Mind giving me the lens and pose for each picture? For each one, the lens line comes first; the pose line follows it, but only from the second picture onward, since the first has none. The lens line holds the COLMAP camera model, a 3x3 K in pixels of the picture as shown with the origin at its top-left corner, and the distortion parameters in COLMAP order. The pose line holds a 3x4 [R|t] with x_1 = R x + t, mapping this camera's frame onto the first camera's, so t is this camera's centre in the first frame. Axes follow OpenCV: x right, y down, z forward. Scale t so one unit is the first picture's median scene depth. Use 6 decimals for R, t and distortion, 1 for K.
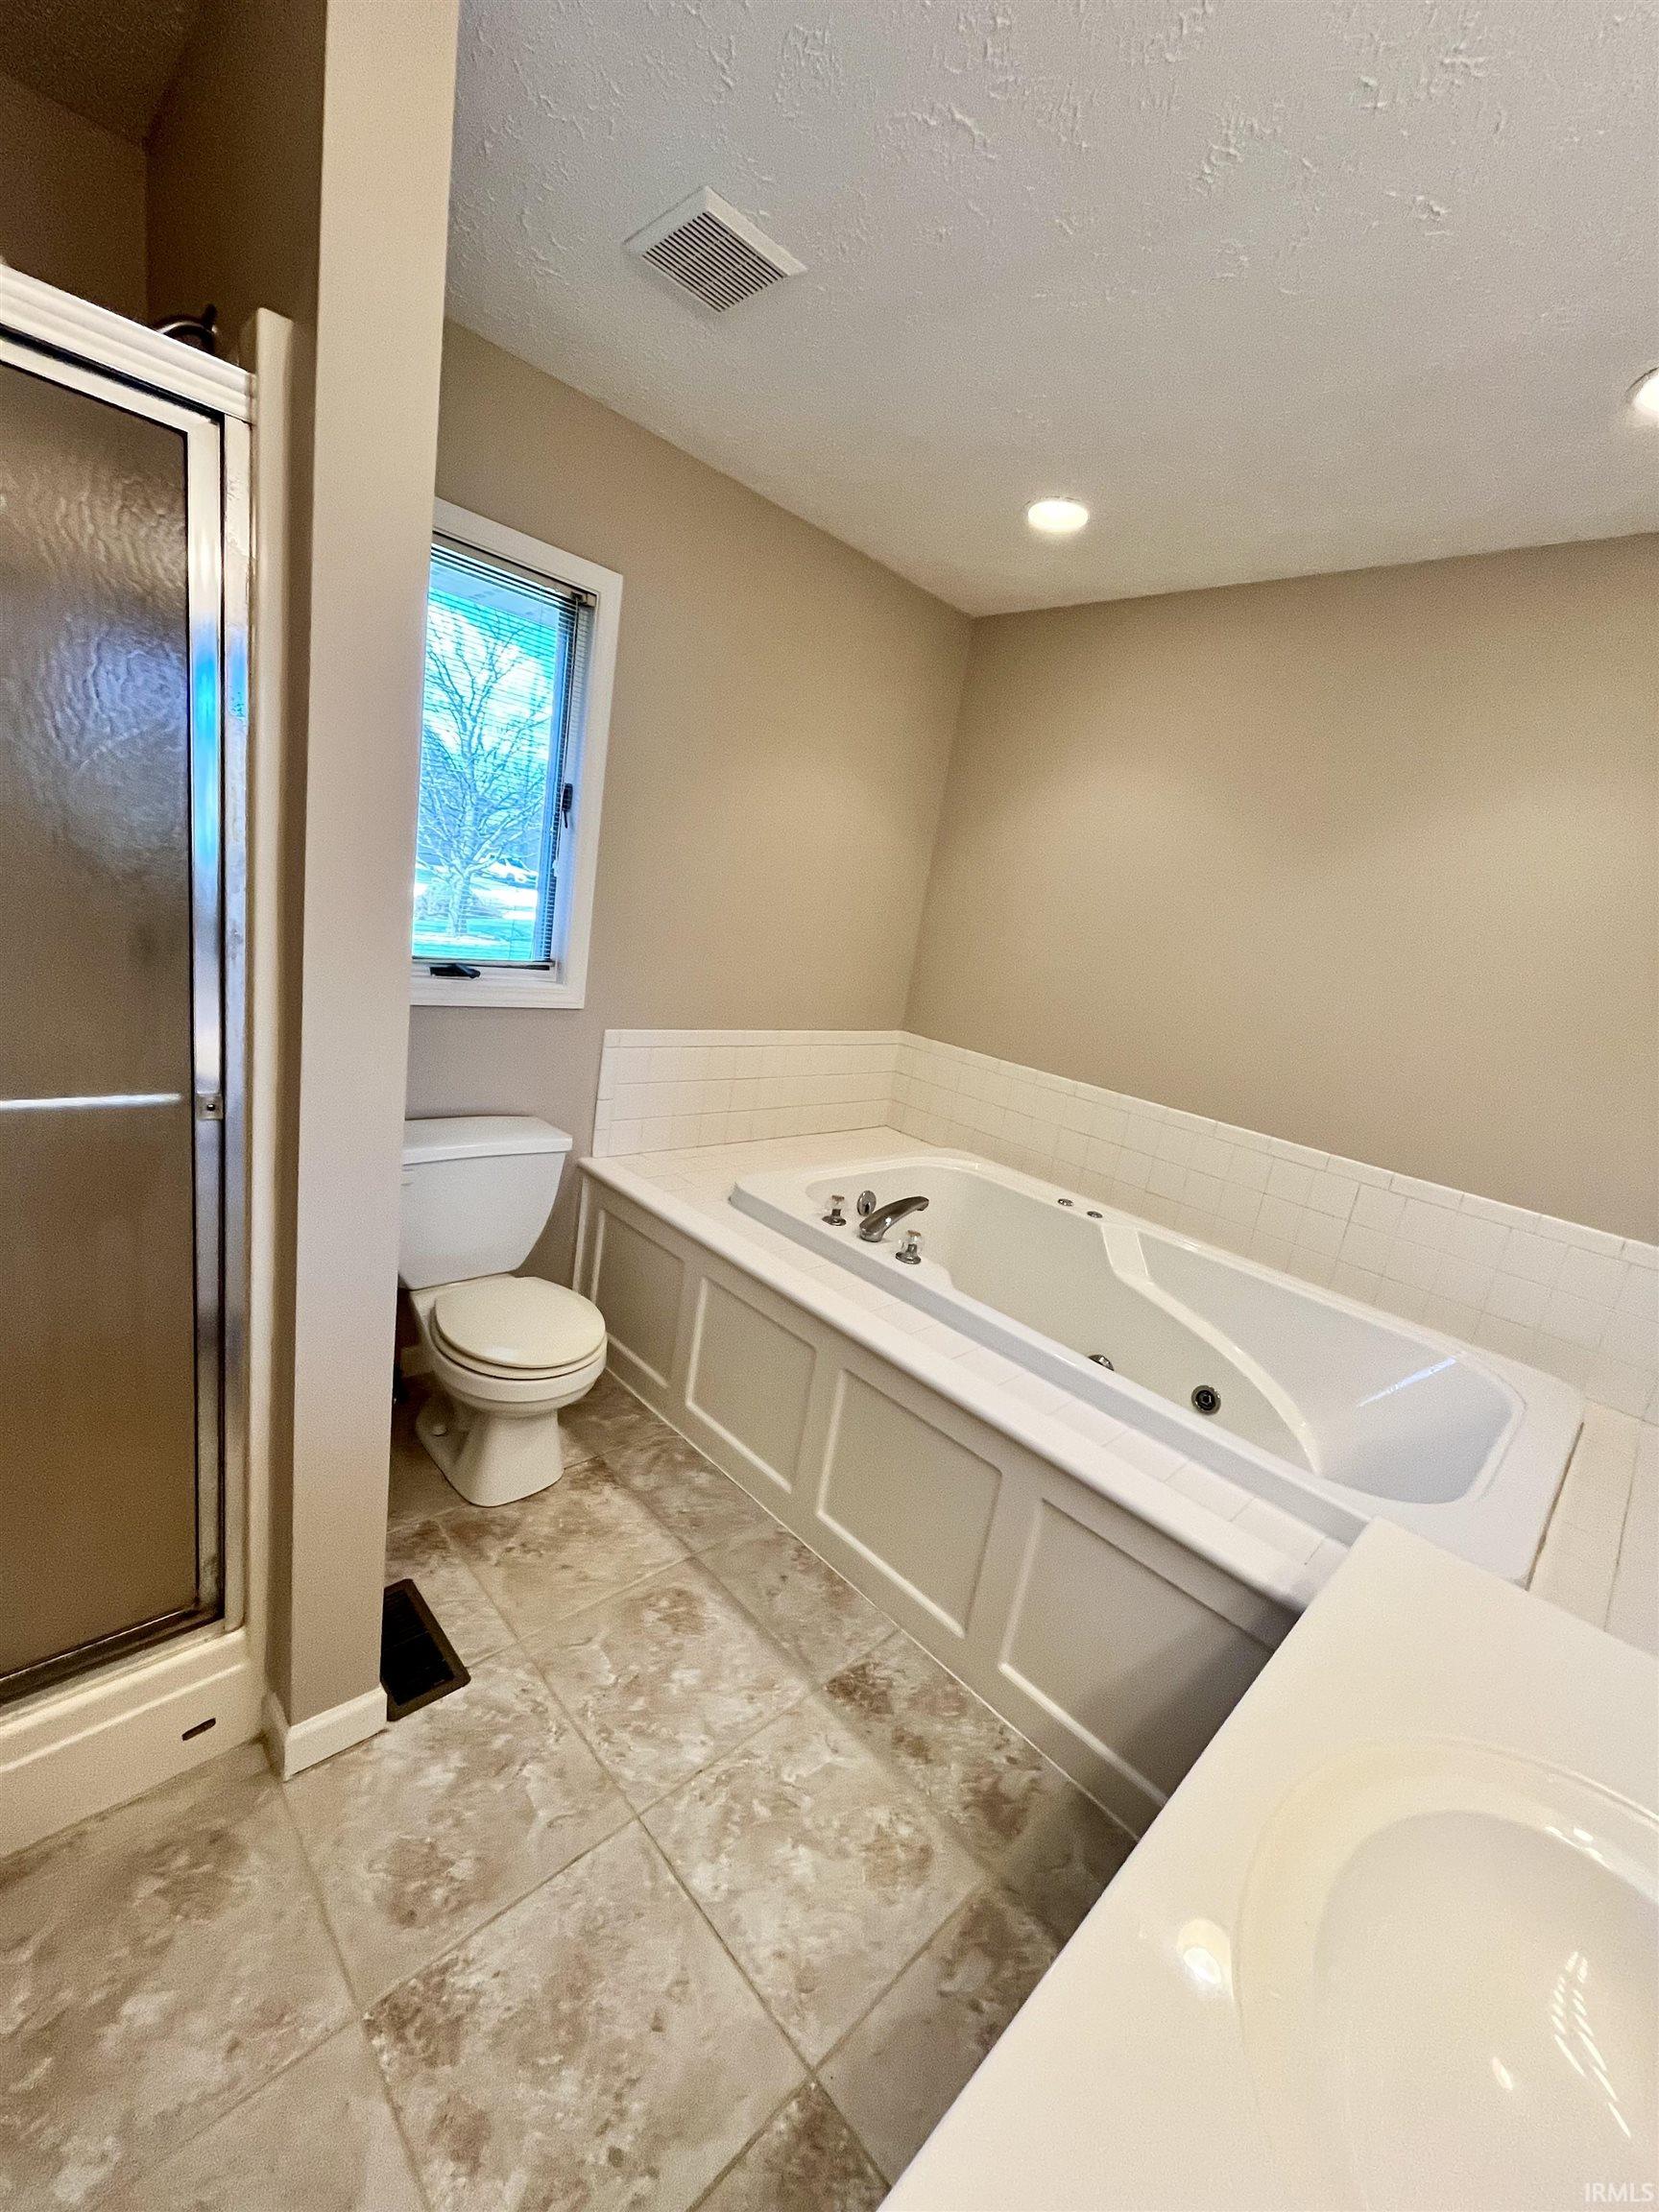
lens RADIAL K [[889.9, 0, 823.4], [0, 889.9, 1105.6], [0, 0, 1]] dist [-0.001019, -0.000284]
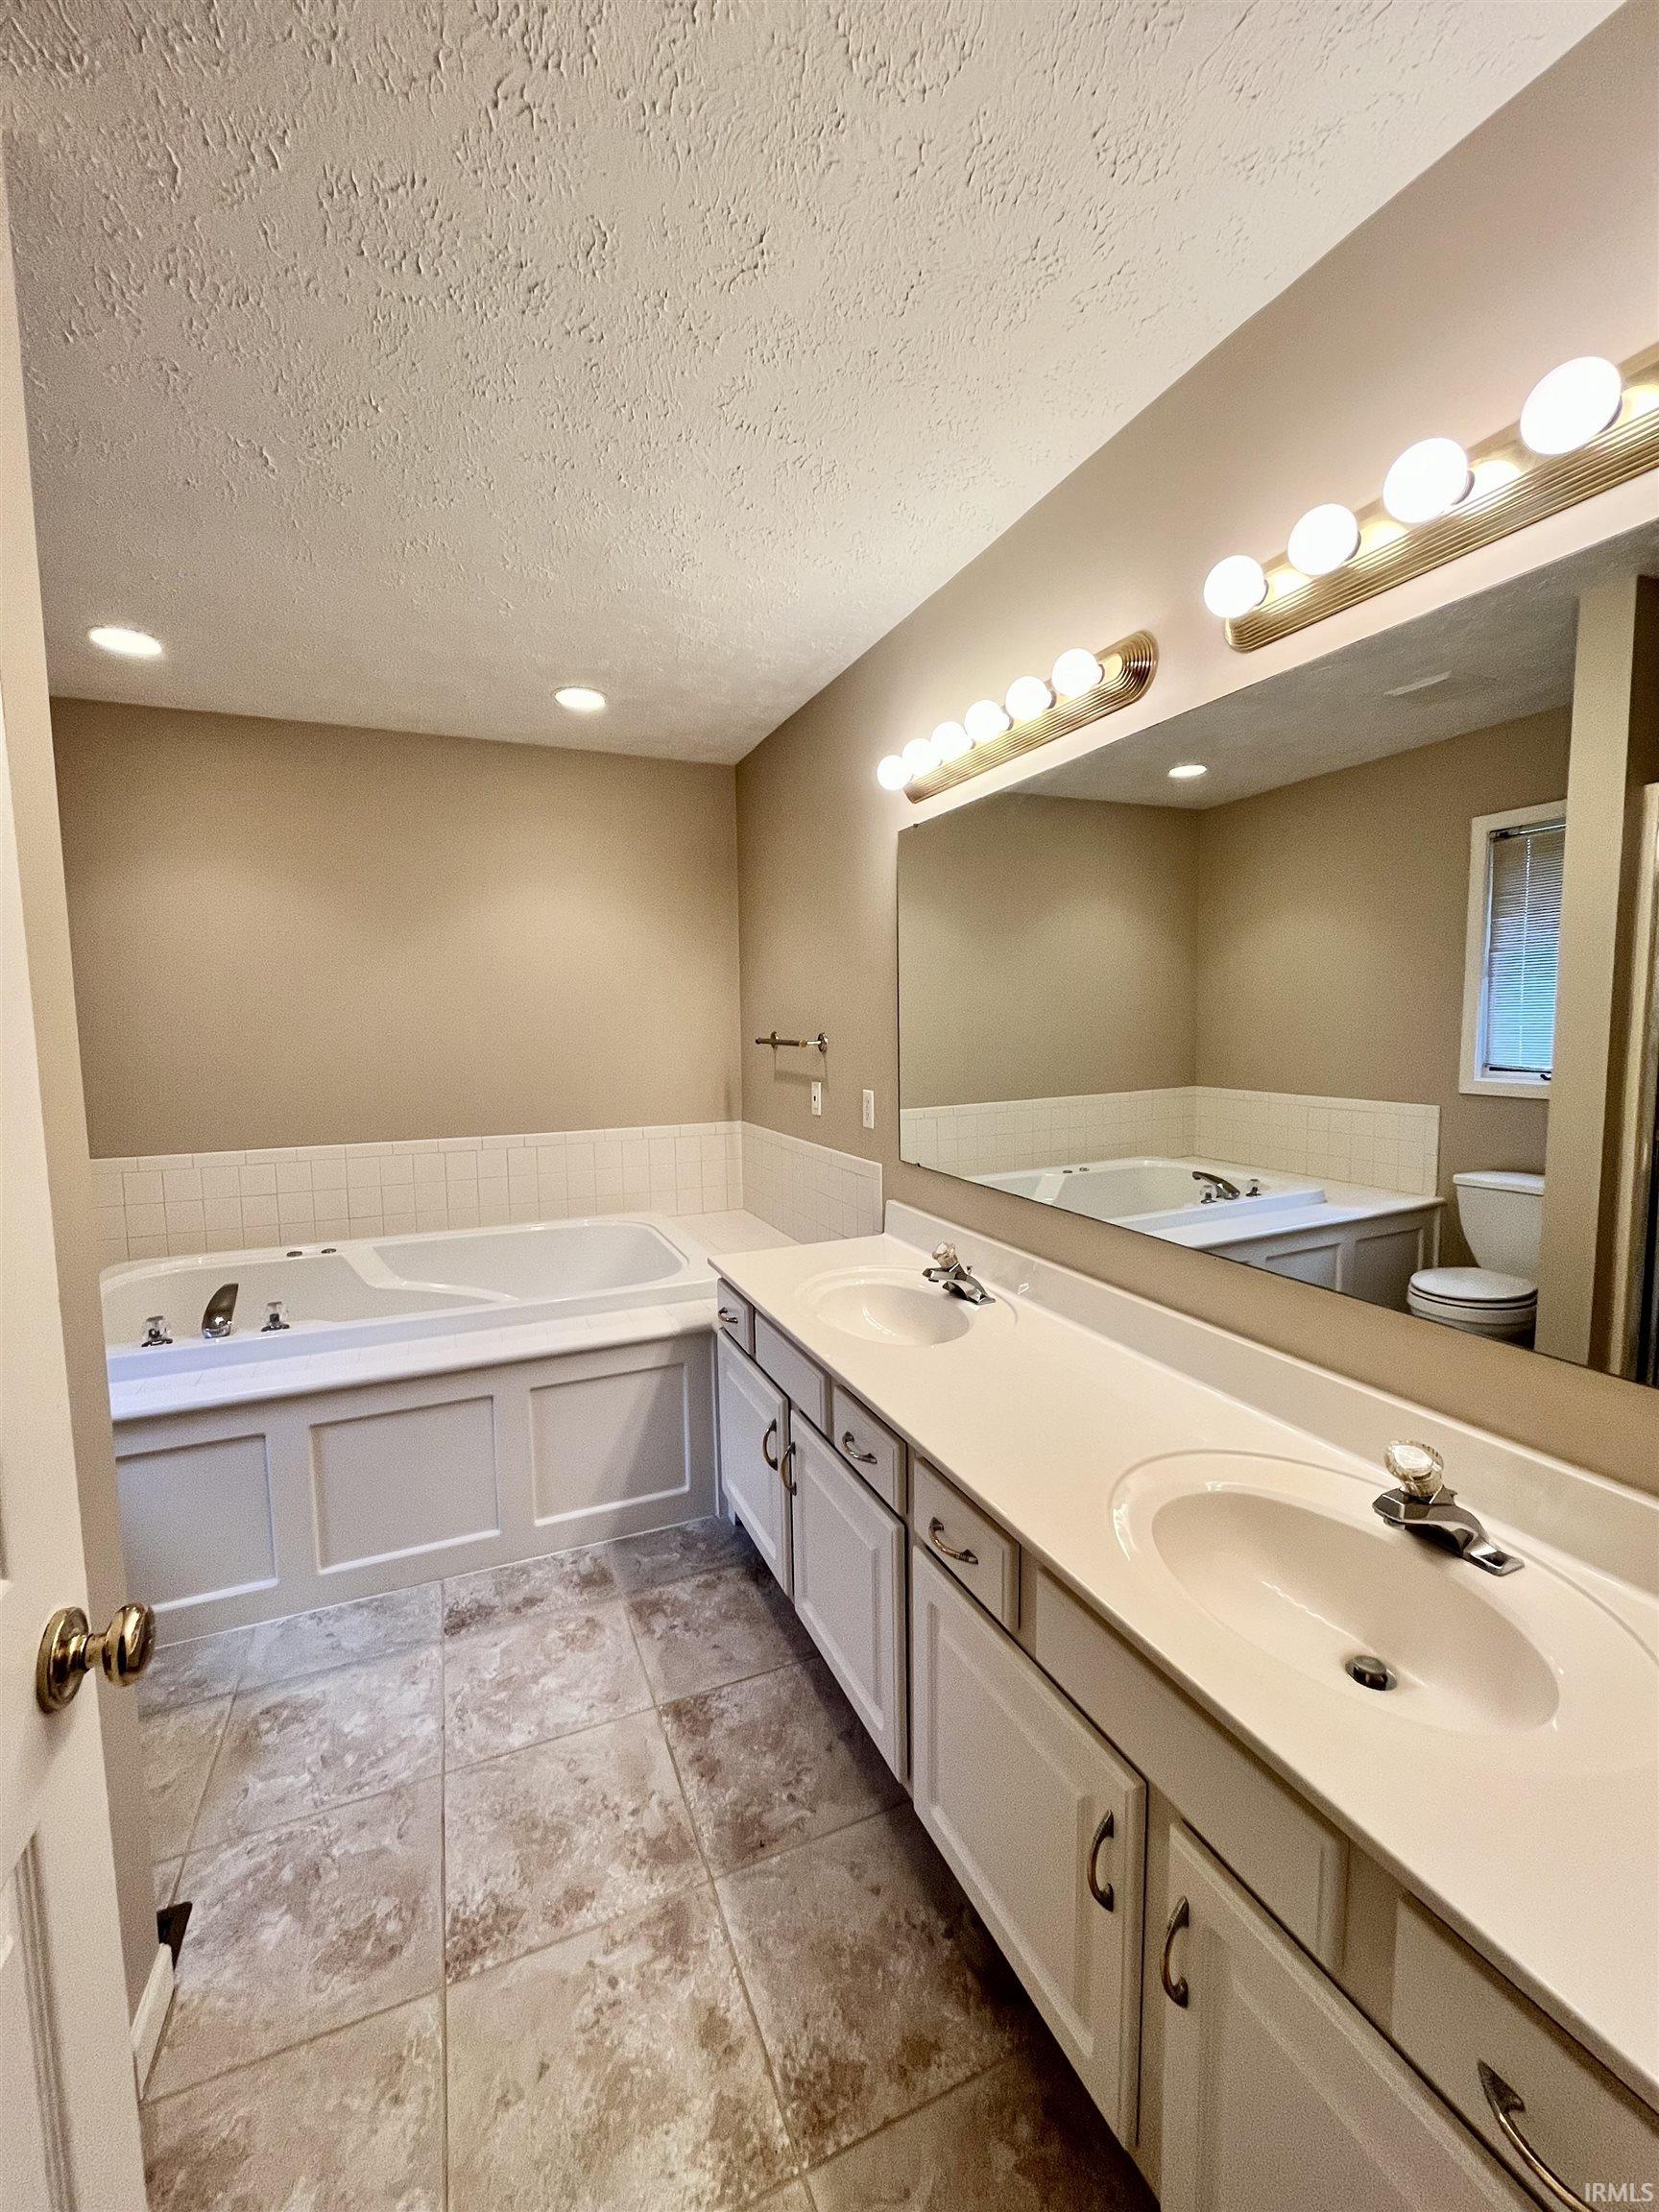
lens RADIAL K [[889.9, 0, 836.5], [0, 889.9, 1100.9], [0, 0, 1]] dist [-0.001019, -0.000284]
pose [[0.340340, -0.241964, 0.908638, -0.859346], [0.274192, 0.949867, 0.150241, -0.094074], [-0.899438, 0.198008, 0.389622, -0.120119]]
